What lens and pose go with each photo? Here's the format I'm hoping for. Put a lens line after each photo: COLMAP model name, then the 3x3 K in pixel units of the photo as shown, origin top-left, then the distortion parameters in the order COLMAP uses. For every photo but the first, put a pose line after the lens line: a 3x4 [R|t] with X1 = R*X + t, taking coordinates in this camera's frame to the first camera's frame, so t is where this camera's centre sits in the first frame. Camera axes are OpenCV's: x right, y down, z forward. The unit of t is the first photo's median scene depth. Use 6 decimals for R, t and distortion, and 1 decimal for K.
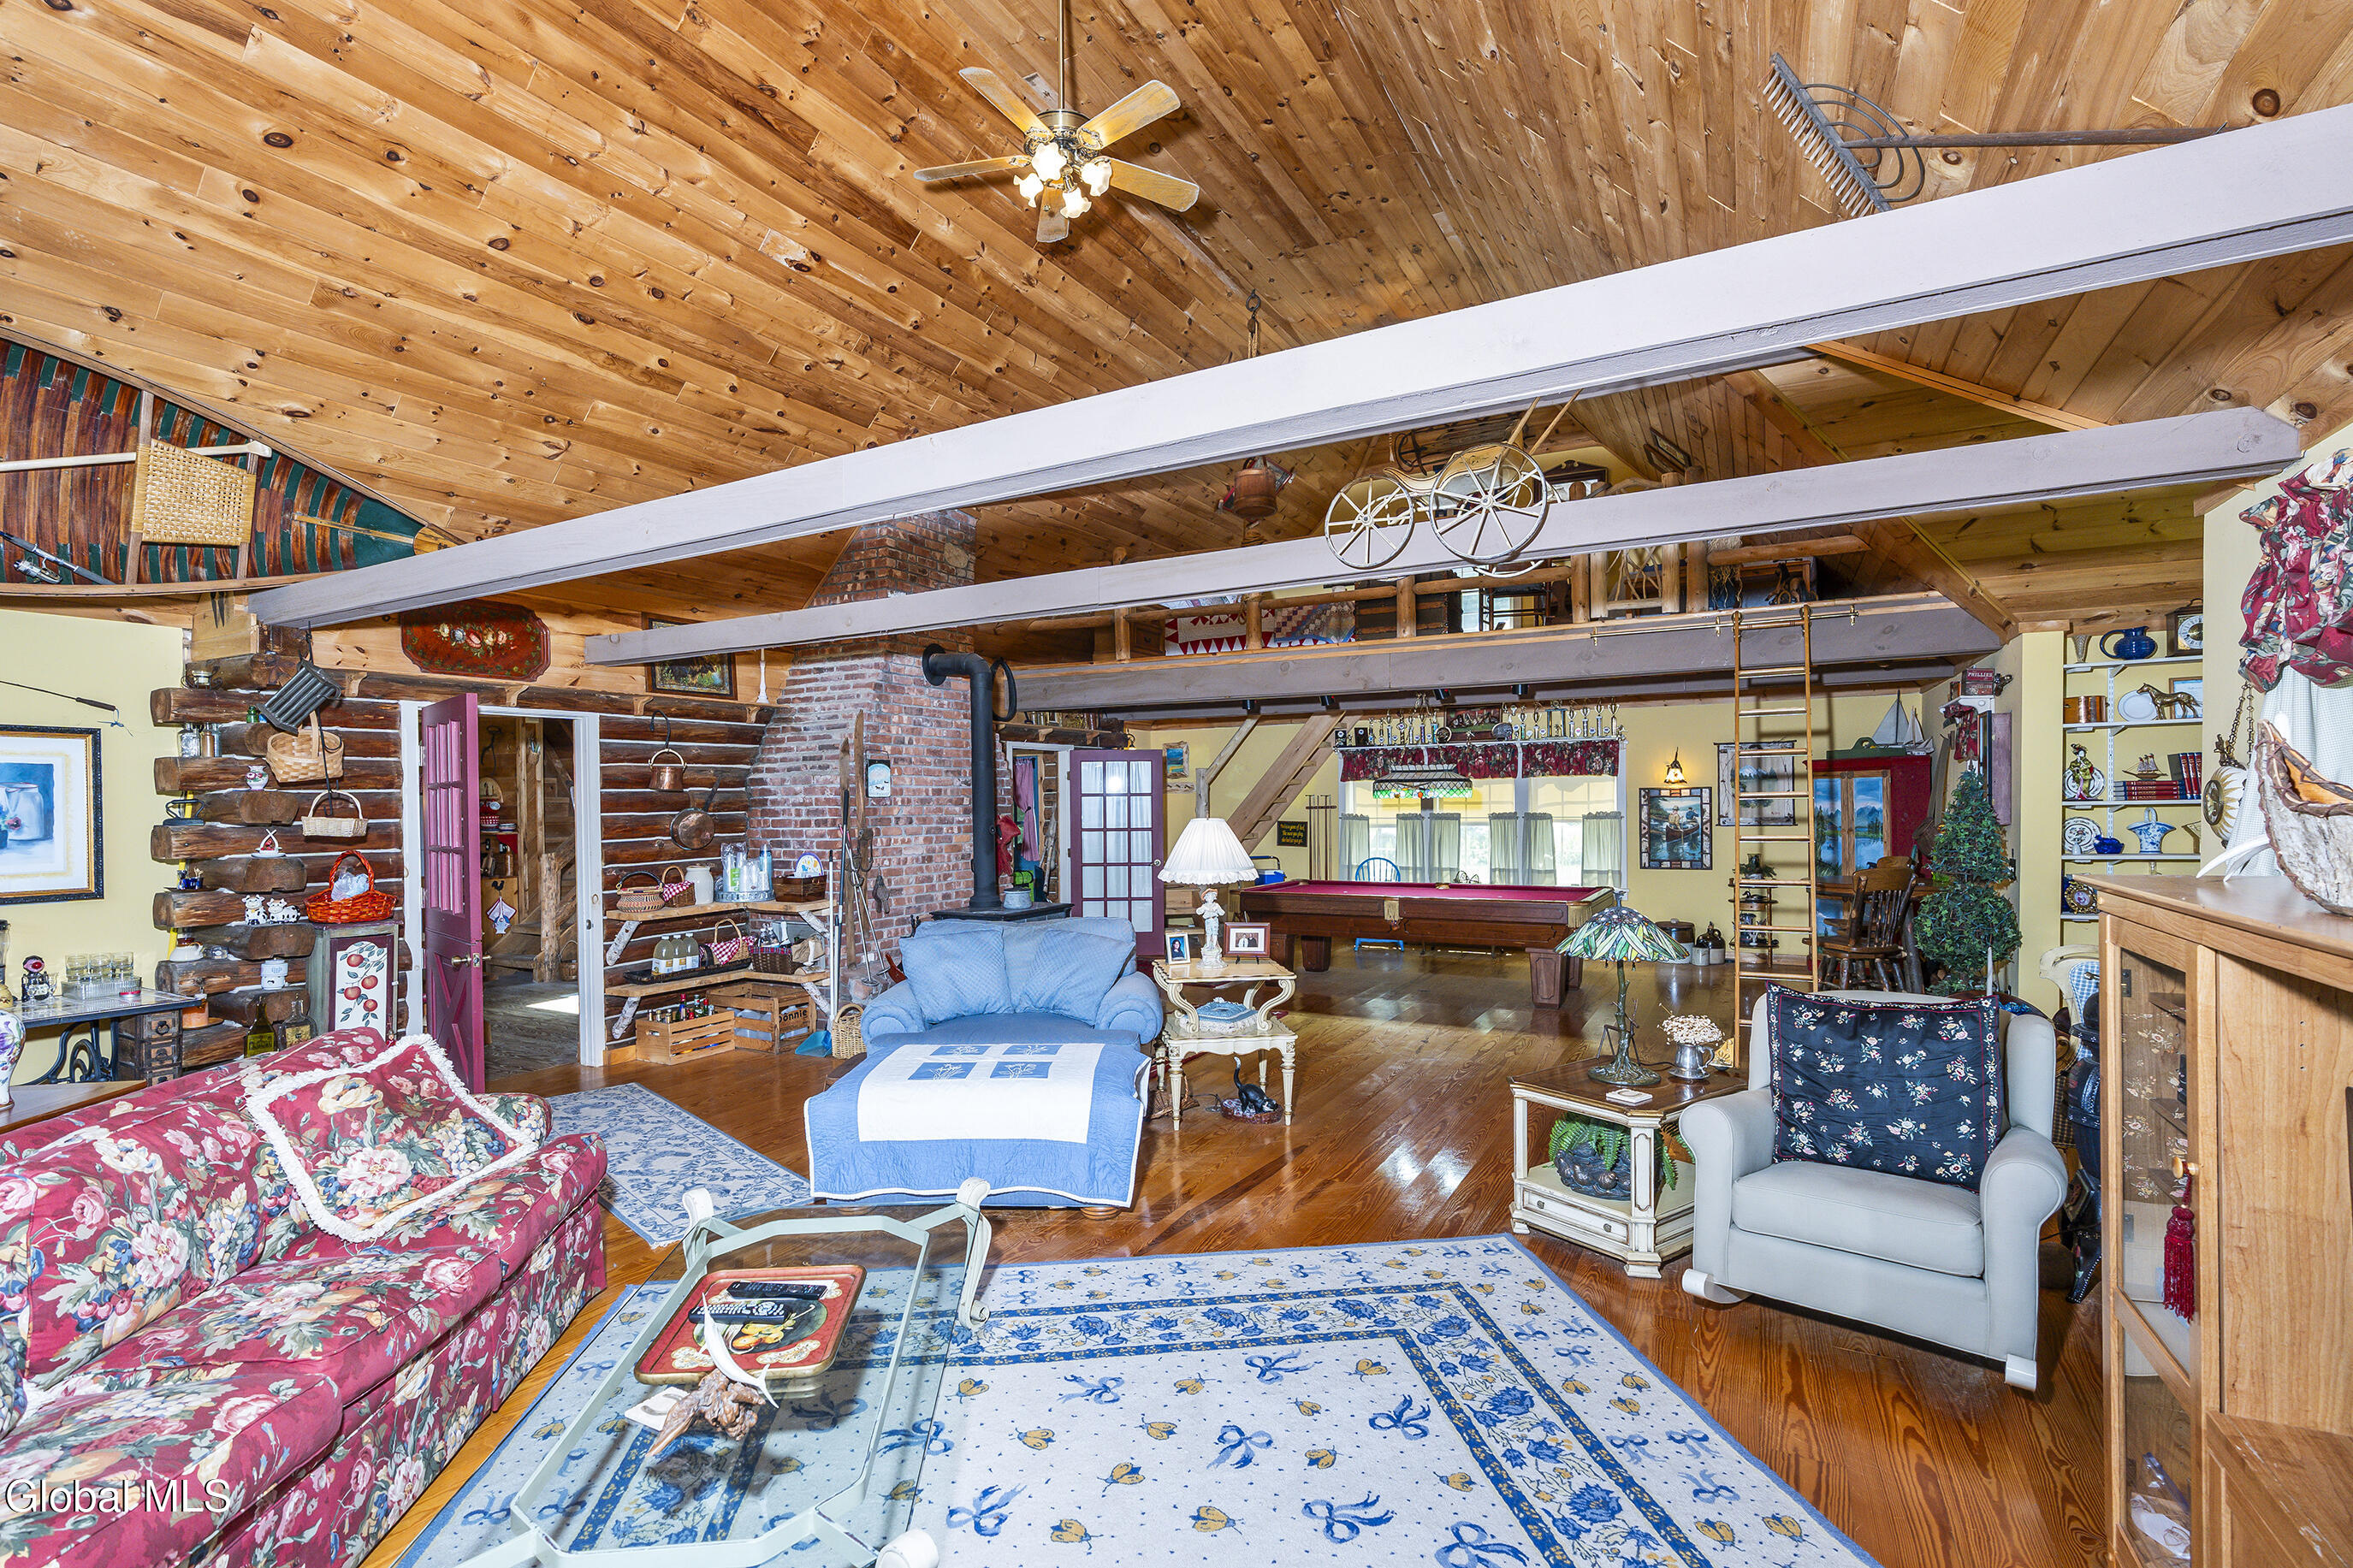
lens RADIAL K [[1069.7, 0, 1175.5], [0, 1069.7, 816.2], [0, 0, 1]] dist [-0.012074, 0.004096]
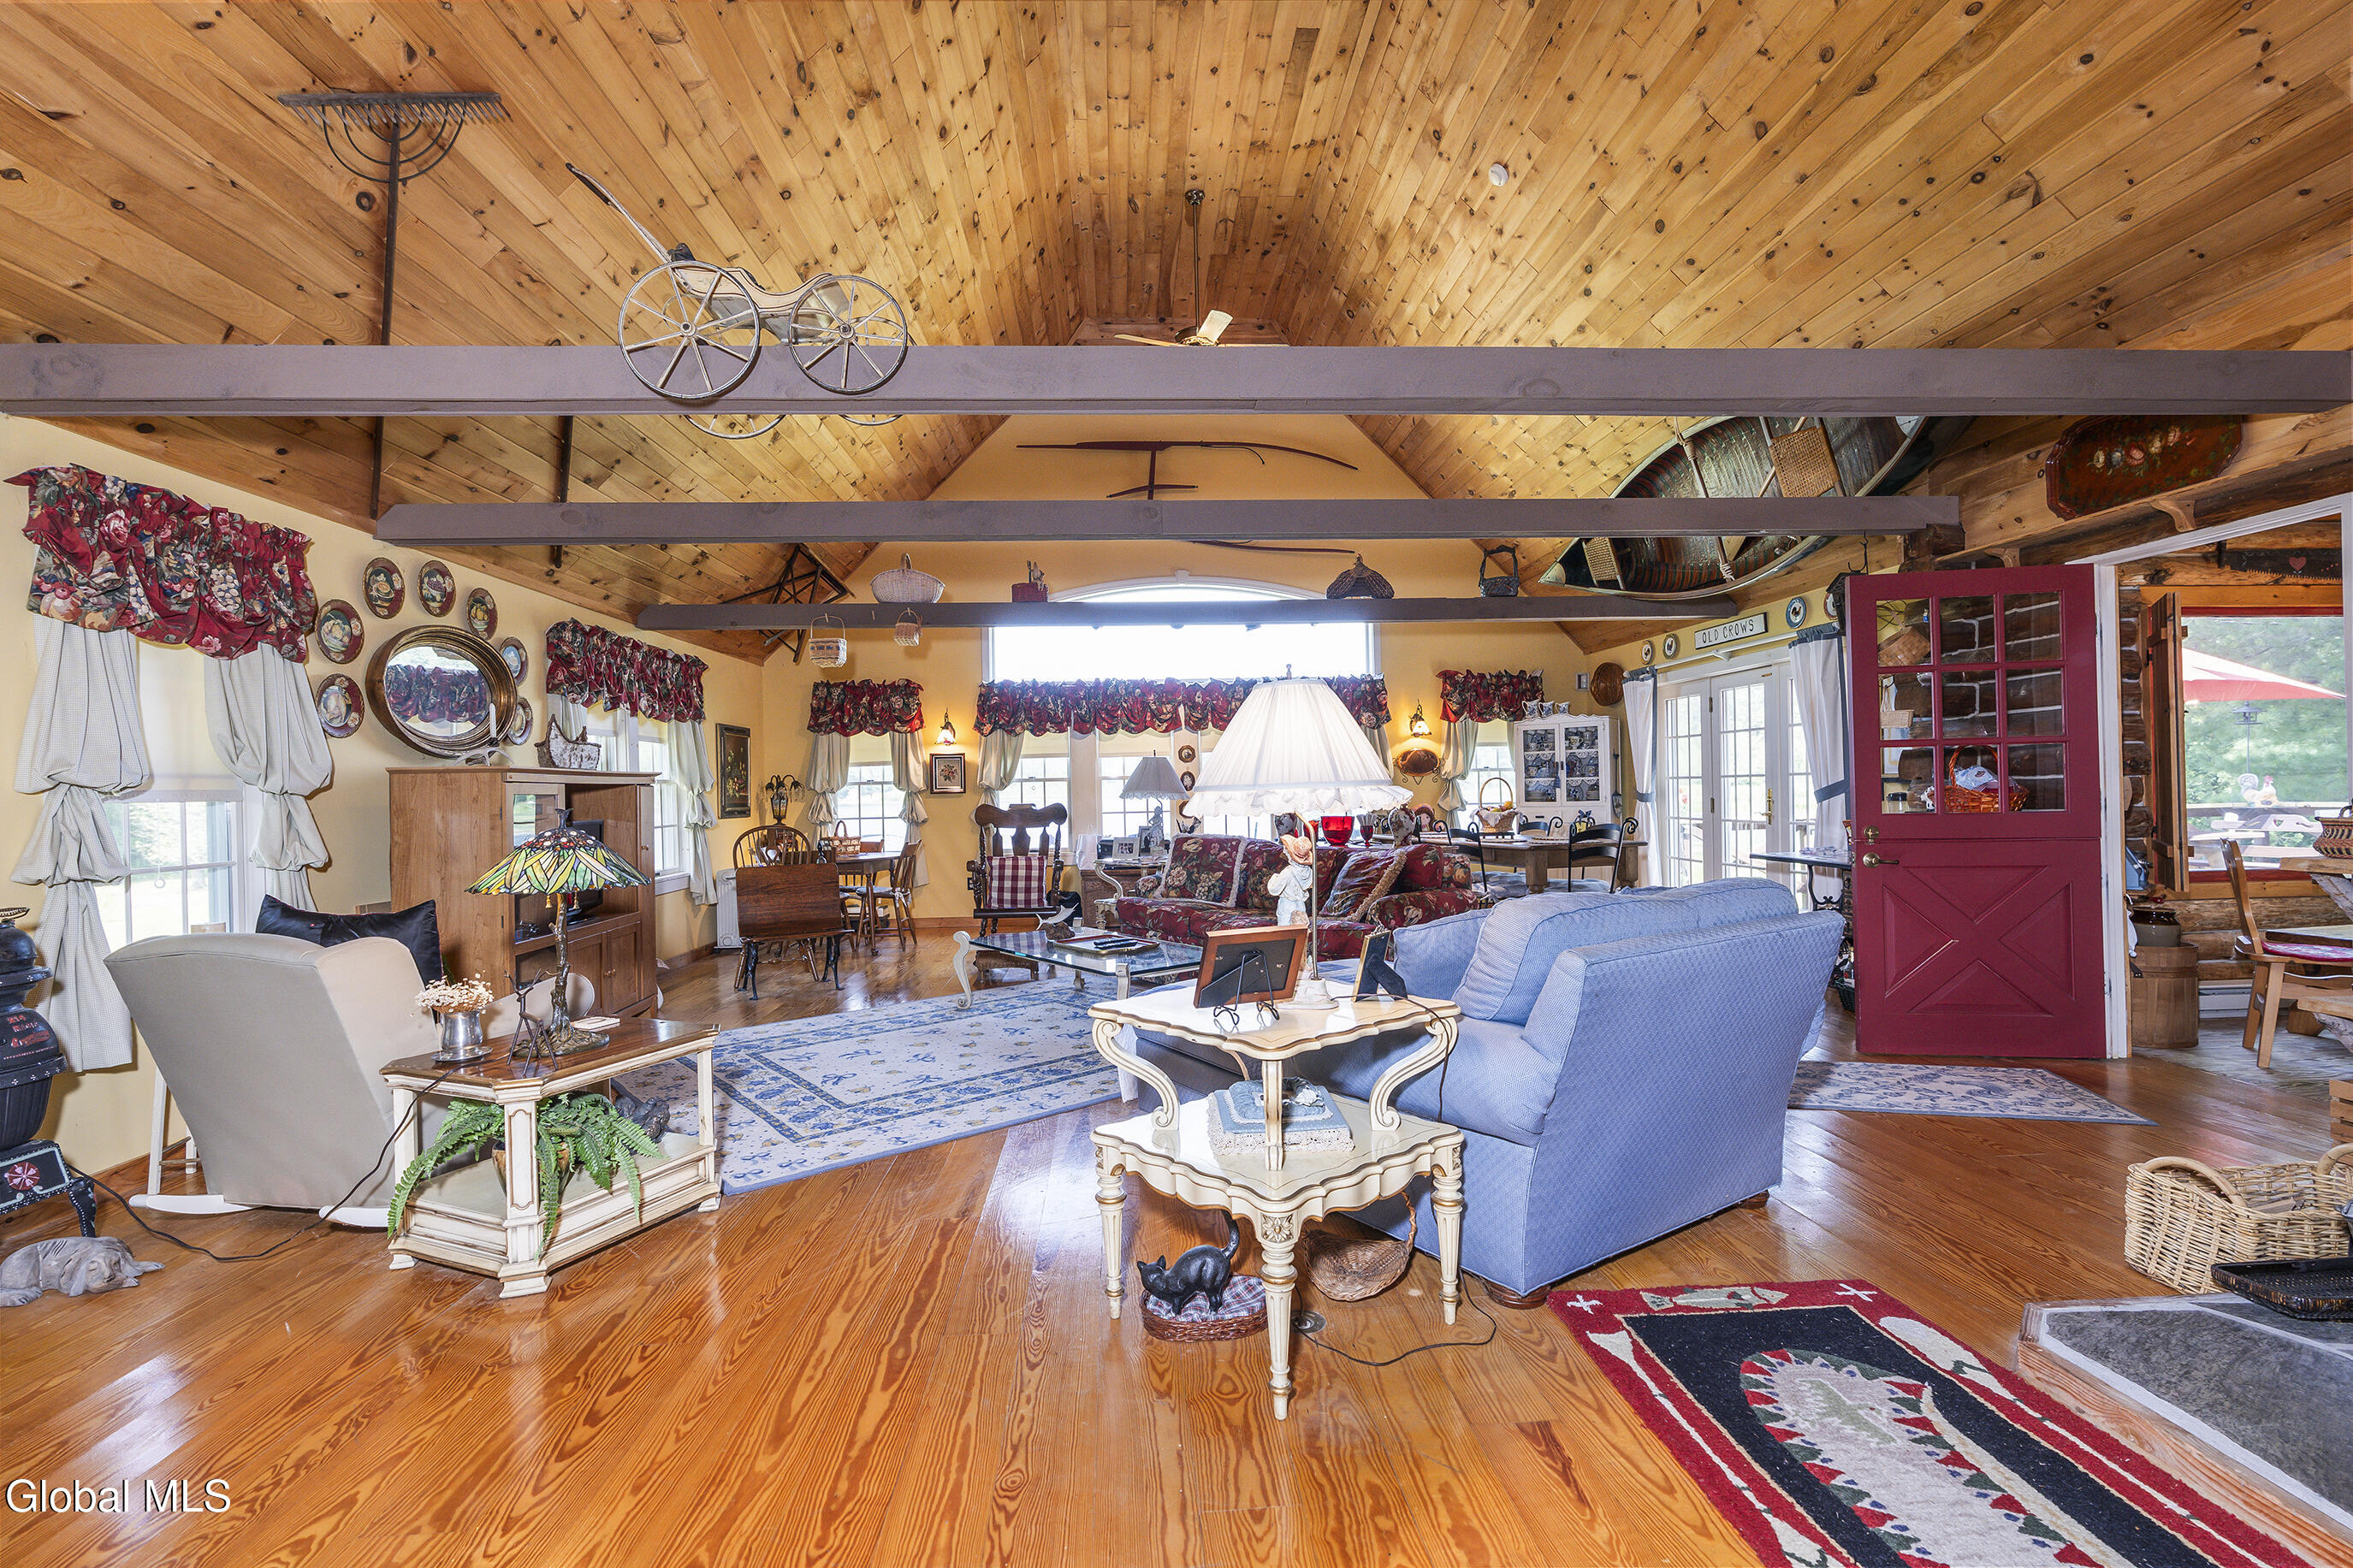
lens RADIAL K [[1069.7, 0, 1171.9], [0, 1069.7, 783.2], [0, 0, 1]] dist [-0.012074, 0.004096]
pose [[-0.847321, 0.026342, -0.530427, 0.169706], [0.025484, 0.999635, 0.008934, 0.021293], [0.530469, -0.005947, -0.847684, 0.712713]]
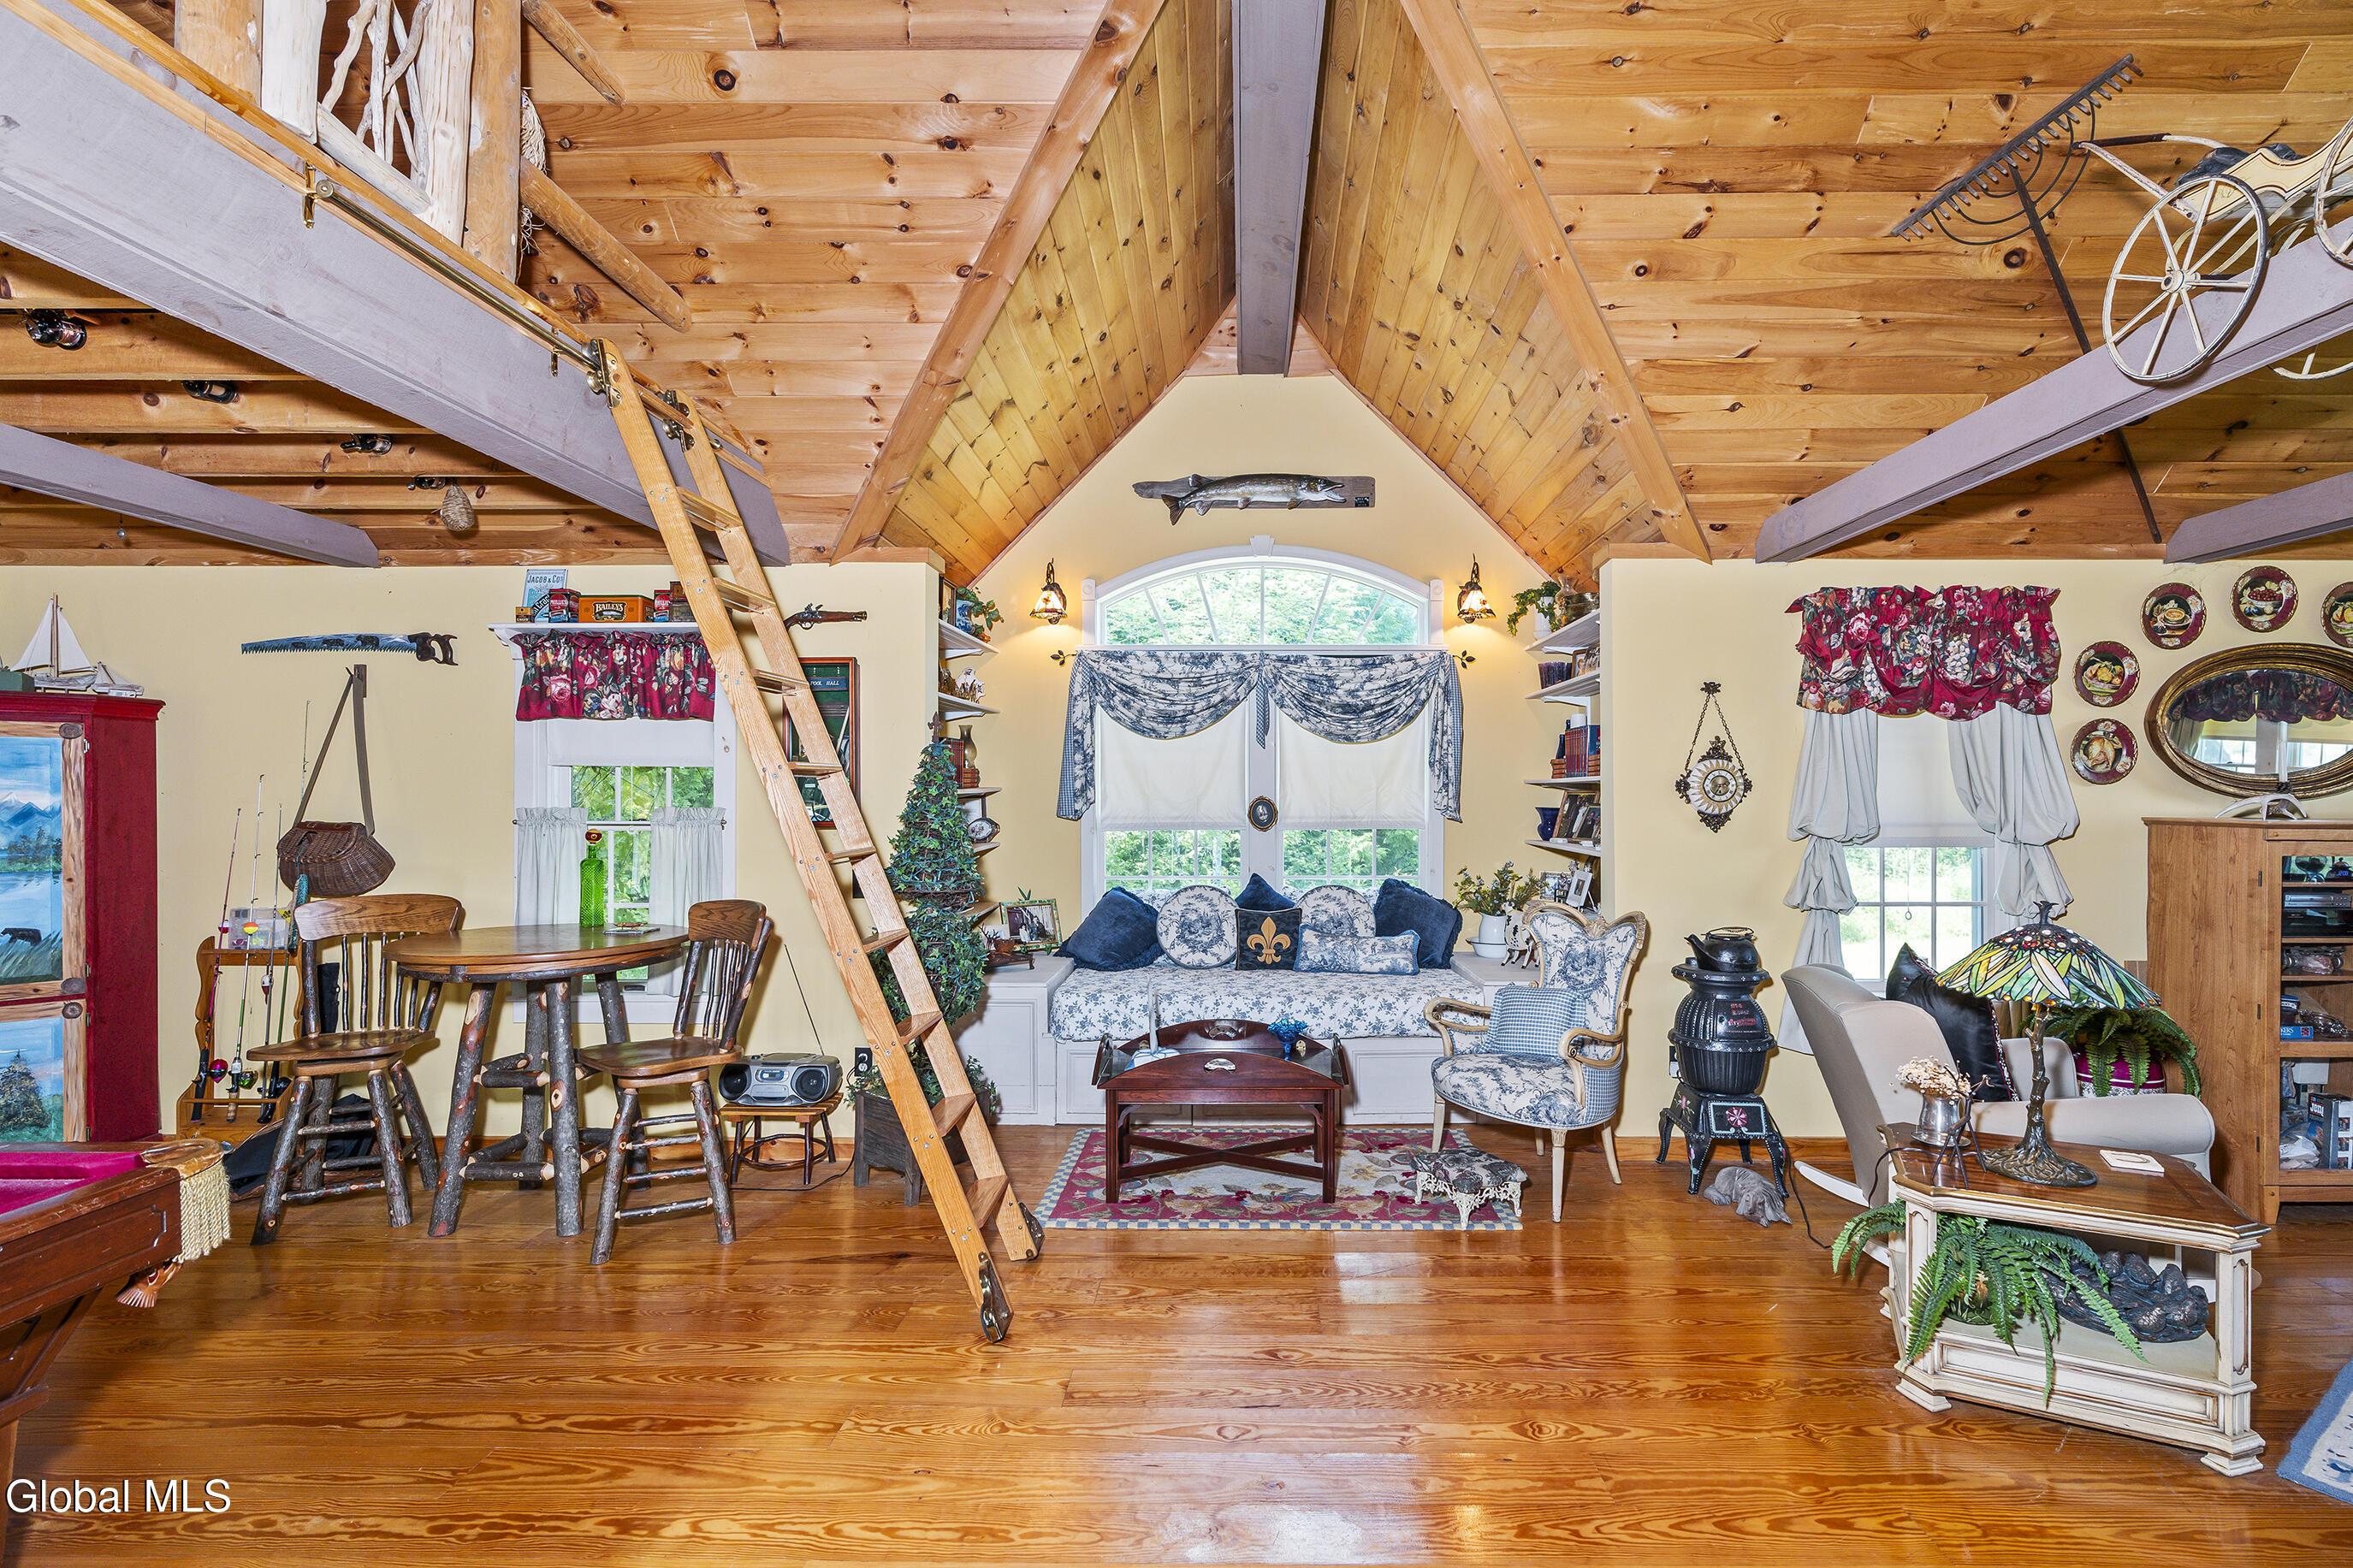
lens RADIAL K [[1069.7, 0, 1214.6], [0, 1069.7, 796.8], [0, 0, 1]] dist [-0.012074, 0.004096]
pose [[-0.470383, 0.009867, 0.882407, 0.022634], [0.016839, 0.999856, -0.002204, -0.002017], [-0.882302, 0.013822, -0.470481, 0.672539]]
